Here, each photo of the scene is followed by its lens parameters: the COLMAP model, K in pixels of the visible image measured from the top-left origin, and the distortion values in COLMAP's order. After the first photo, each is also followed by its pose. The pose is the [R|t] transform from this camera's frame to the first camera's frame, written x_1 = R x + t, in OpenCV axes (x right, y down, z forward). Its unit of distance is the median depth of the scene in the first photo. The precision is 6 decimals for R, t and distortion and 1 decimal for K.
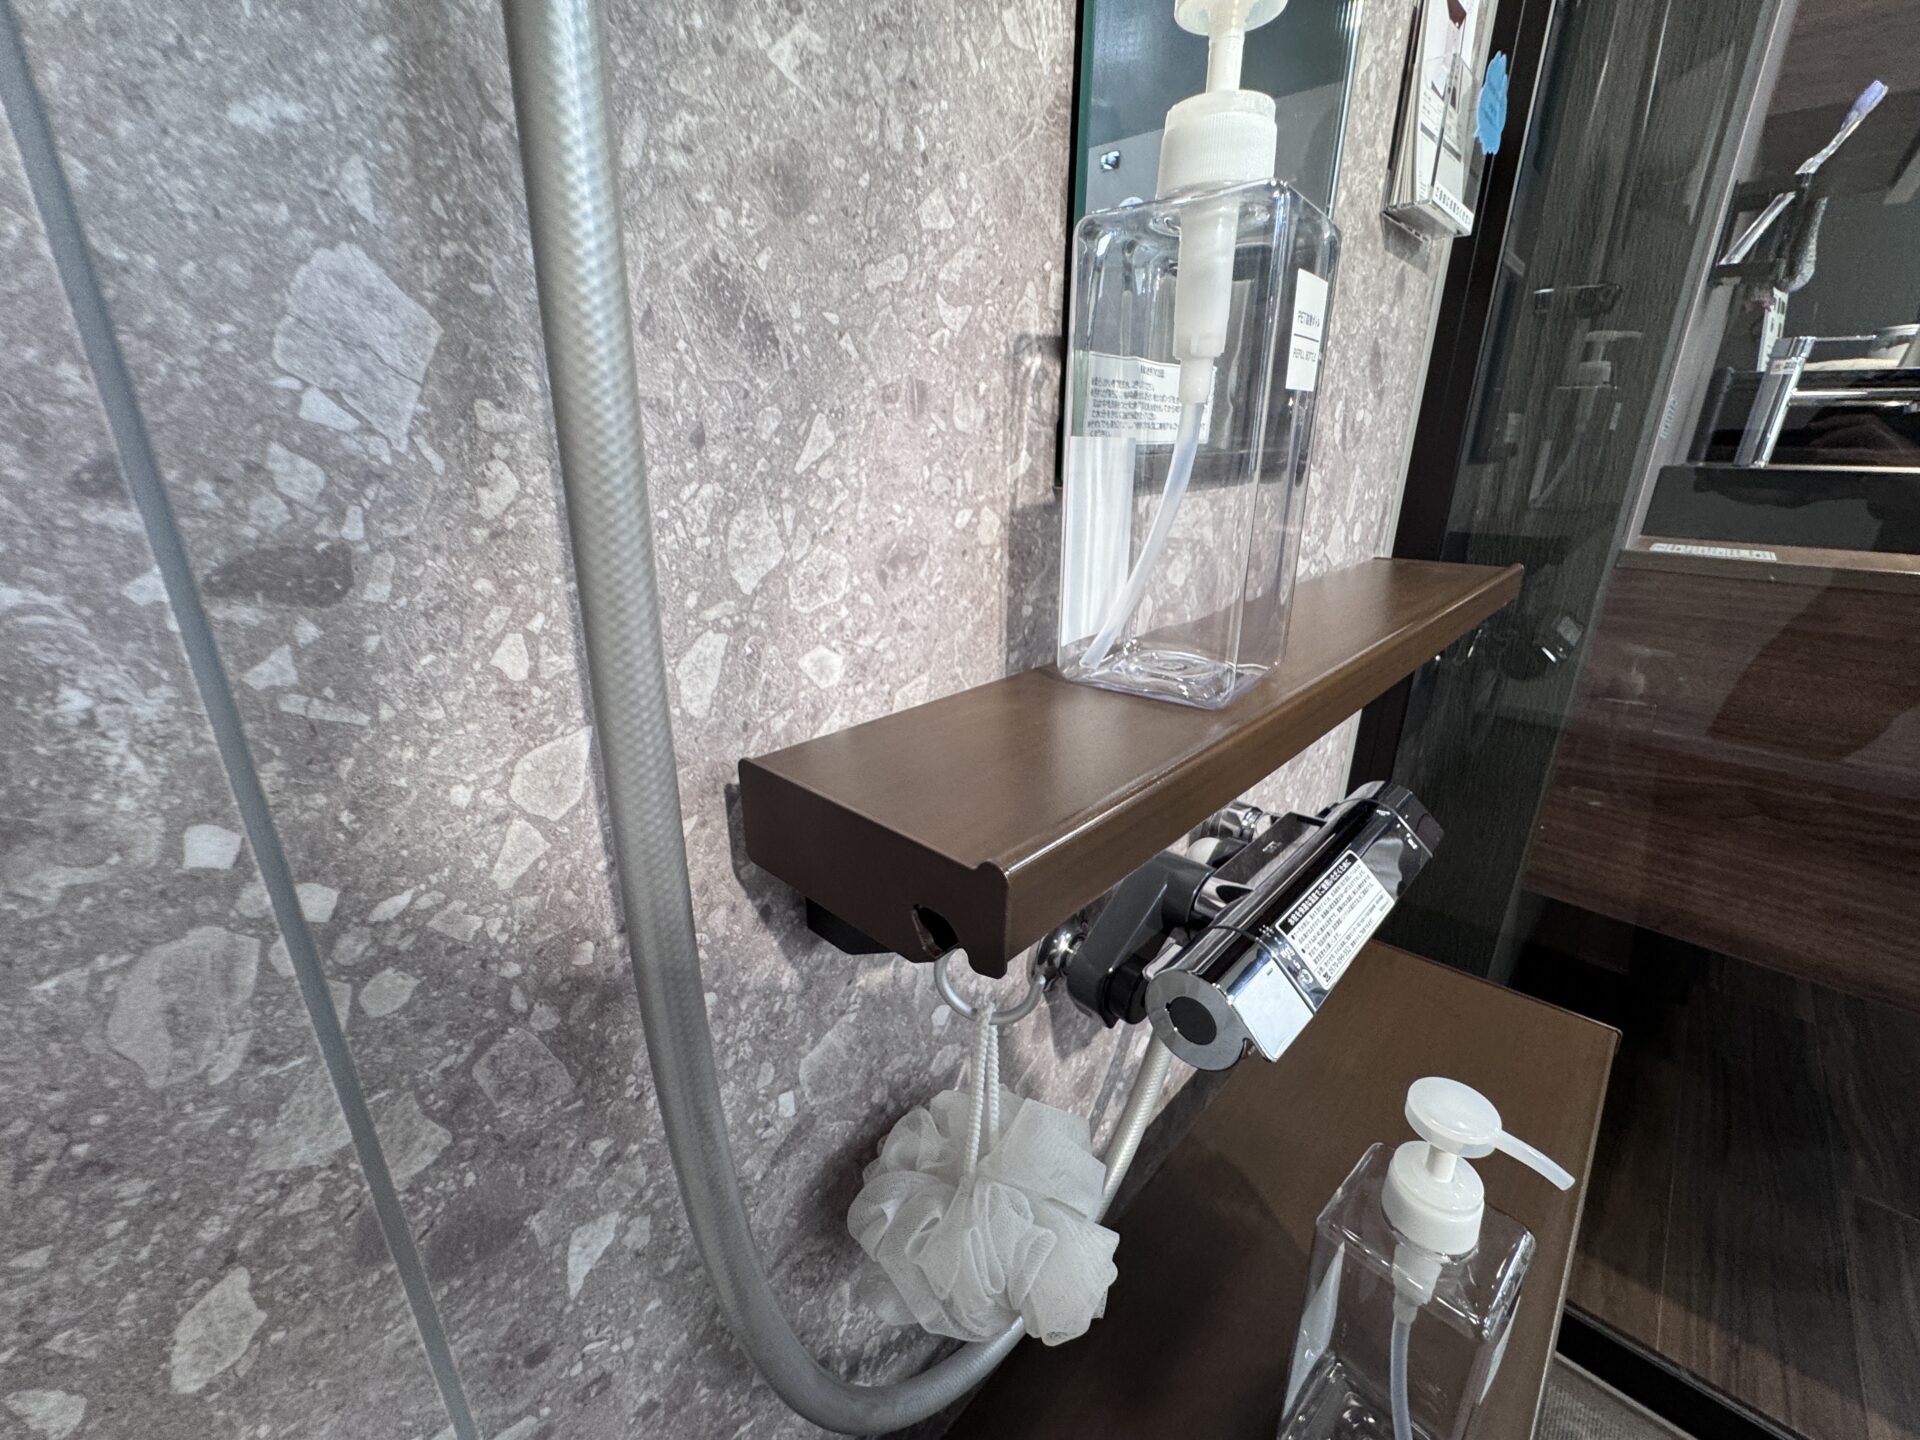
lens RADIAL K [[789.6, 0, 960.0], [0, 789.6, 720.0], [0, 0, 1]] dist [-0.010696, 0.000213]
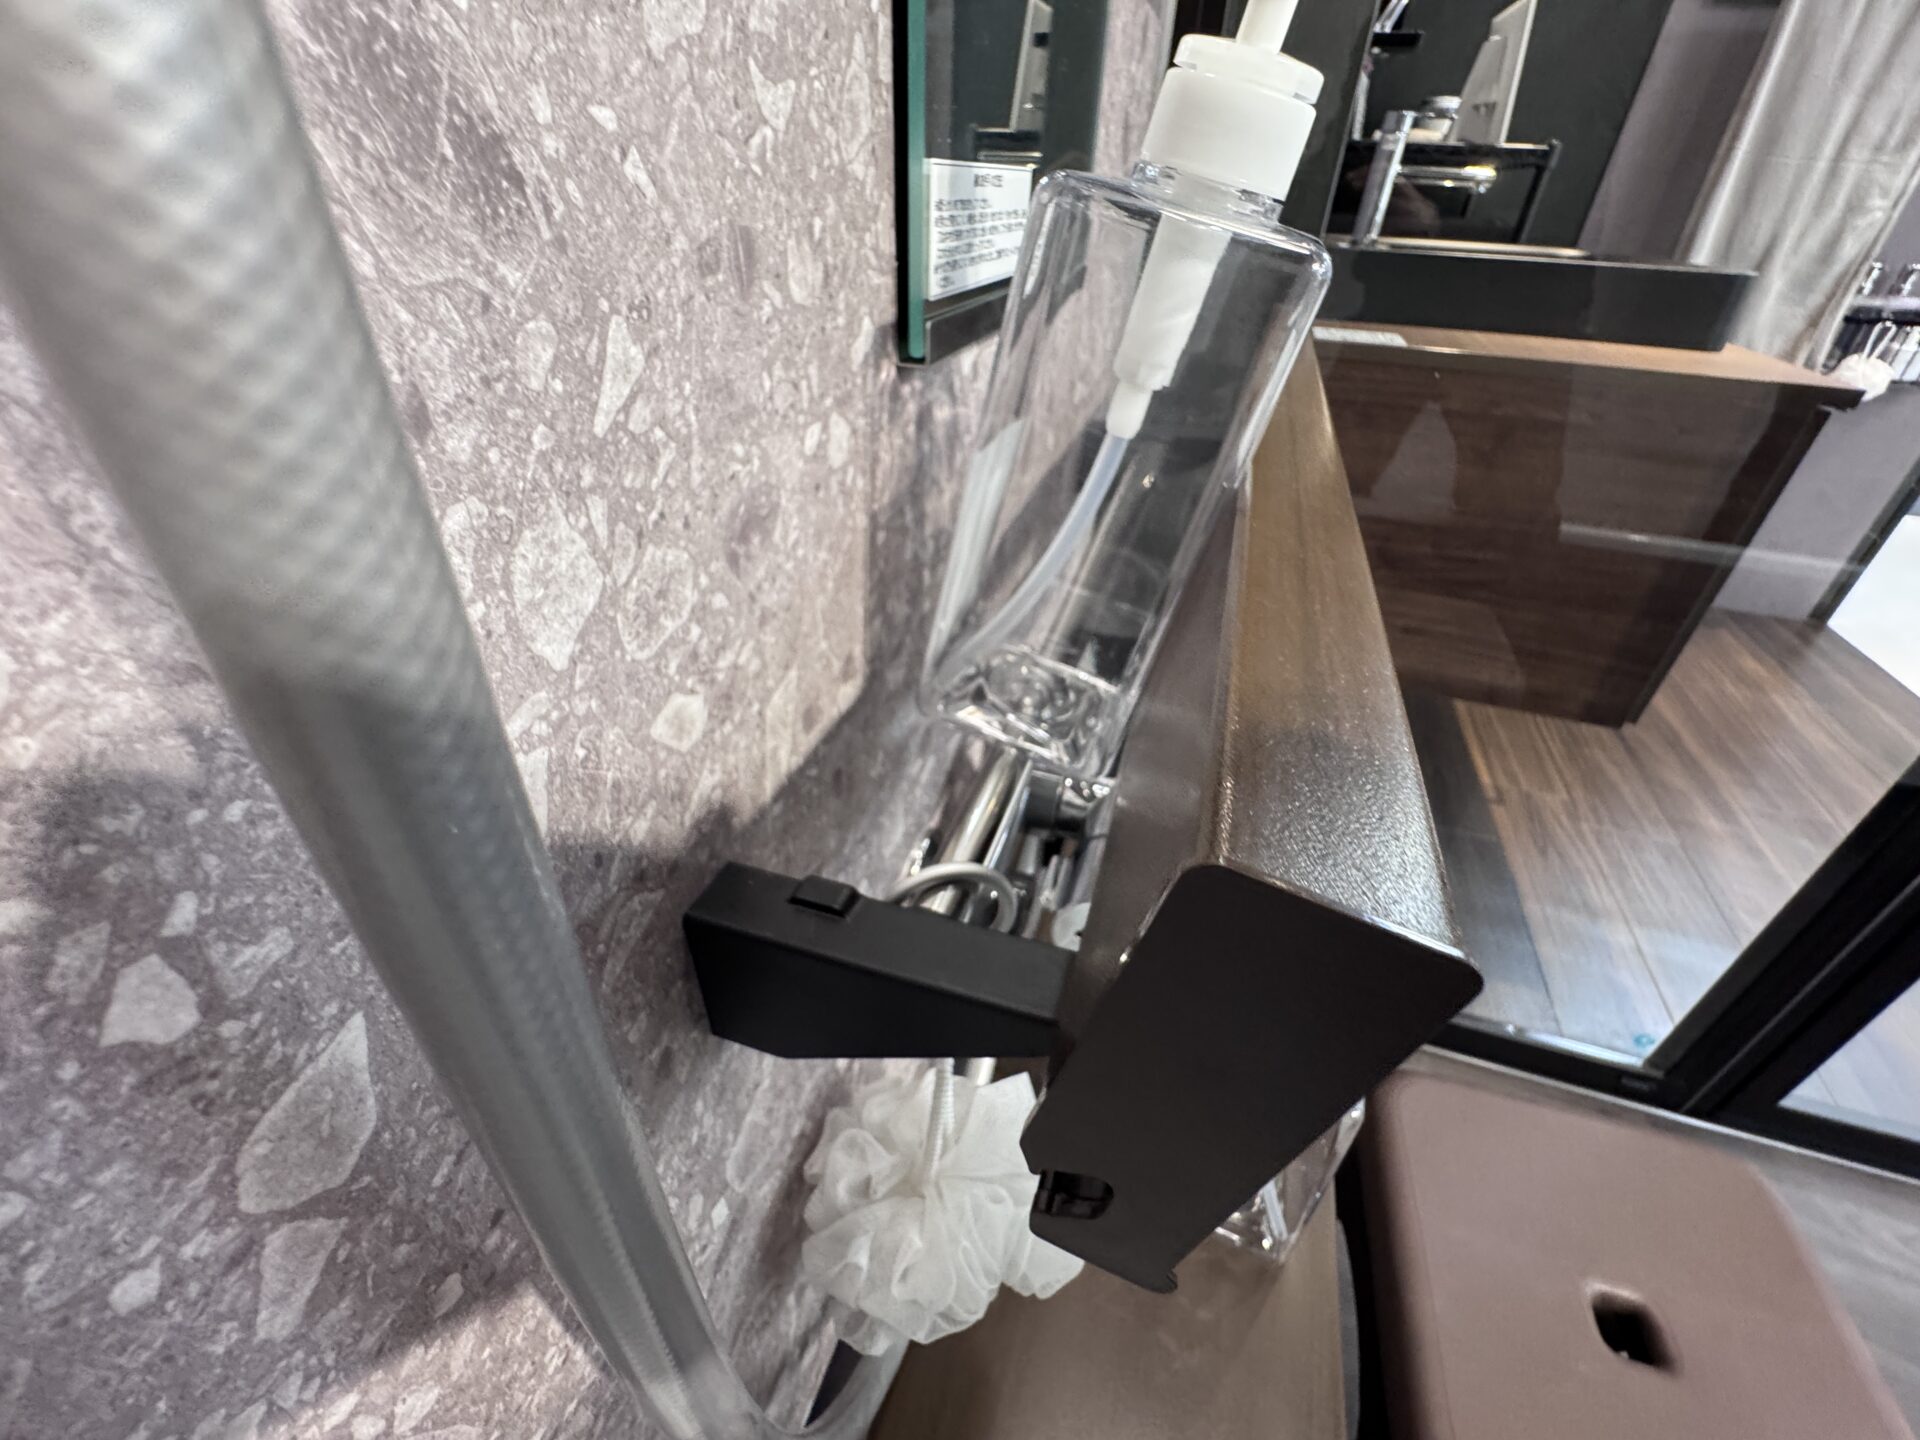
lens RADIAL K [[789.6, 0, 960.0], [0, 789.6, 720.0], [0, 0, 1]] dist [-0.010696, 0.000213]
pose [[0.907536, -0.218935, 0.358394, -0.211536], [0.116571, 0.951156, 0.285856, -0.244388], [-0.403473, -0.217646, 0.888729, 0.350467]]
